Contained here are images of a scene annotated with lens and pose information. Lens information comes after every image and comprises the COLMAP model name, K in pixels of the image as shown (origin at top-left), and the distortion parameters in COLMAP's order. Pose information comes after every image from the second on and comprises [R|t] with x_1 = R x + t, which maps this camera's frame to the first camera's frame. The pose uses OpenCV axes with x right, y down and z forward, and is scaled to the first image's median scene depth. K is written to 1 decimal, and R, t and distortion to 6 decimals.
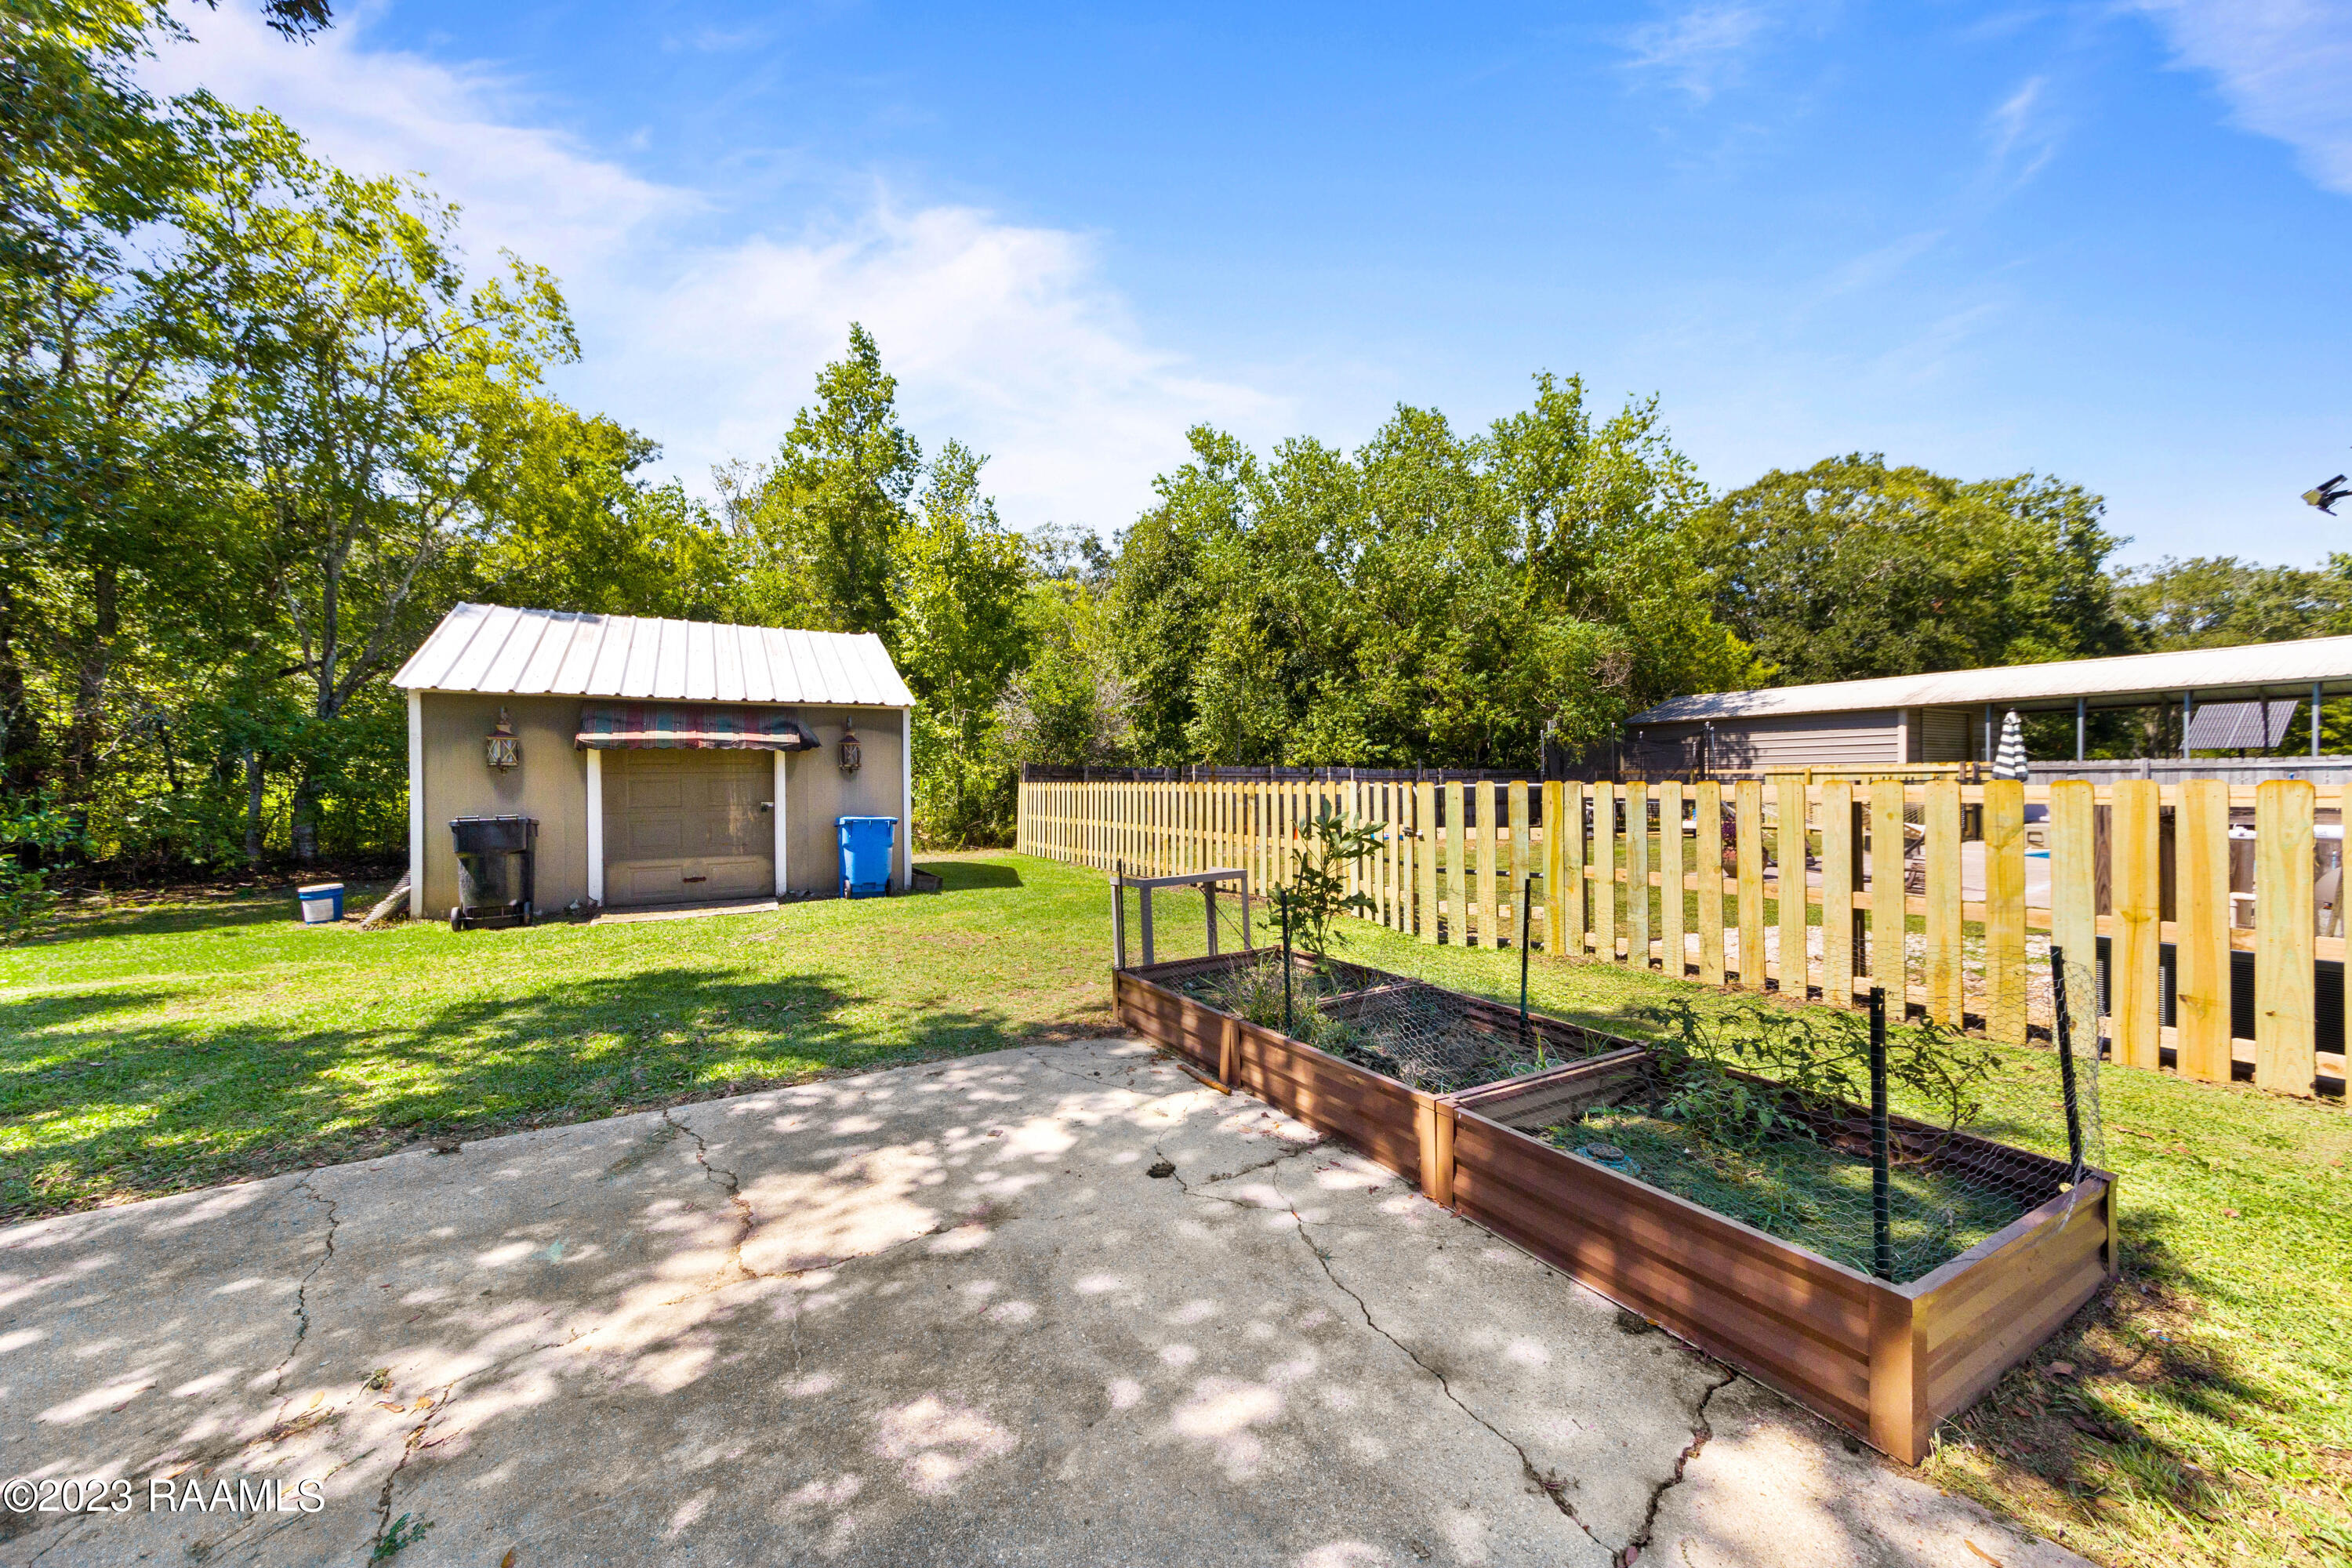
lens RADIAL K [[824.6, 0, 1171.9], [0, 824.6, 786.8], [0, 0, 1]] dist [0.002498, 0.001364]
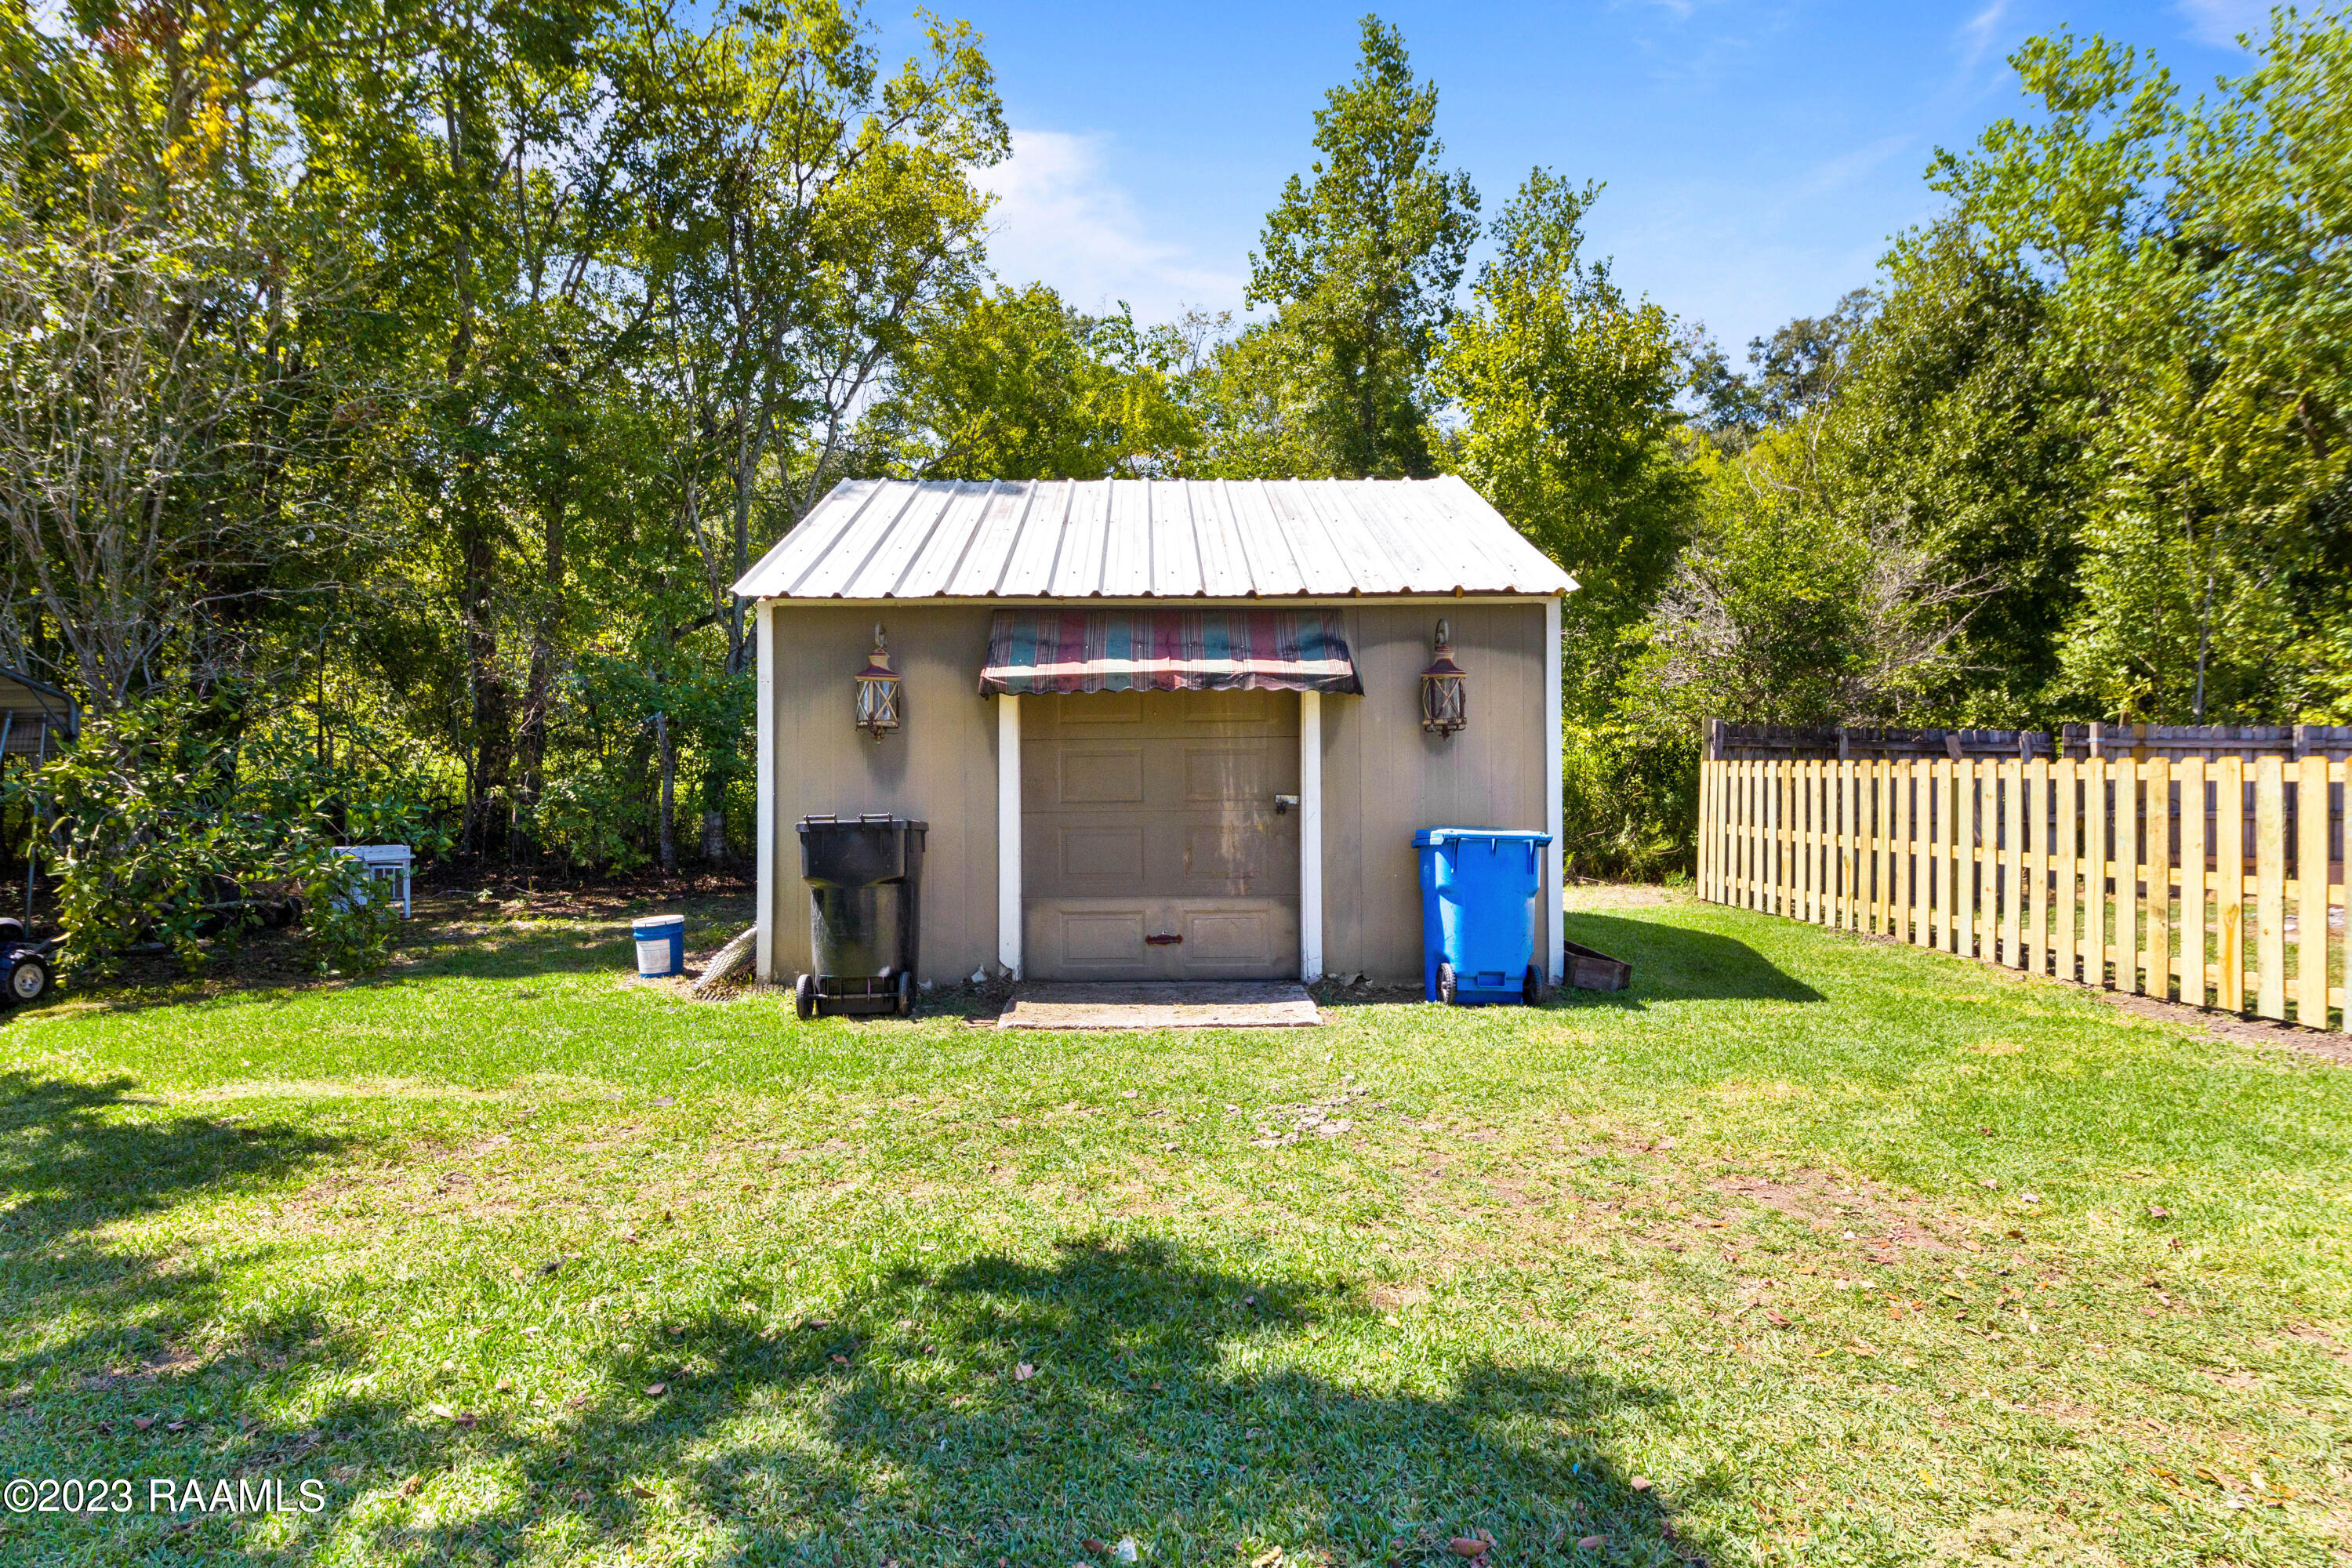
lens RADIAL K [[1304.8, 0, 1174.7], [0, 1304.8, 780.7], [0, 0, 1]] dist [0.003747, 0.000351]
pose [[0.878671, 0.008853, -0.477345, -0.110104], [-0.004820, 0.999942, 0.009674, 0.001408], [0.477403, -0.006199, 0.878663, 0.170149]]
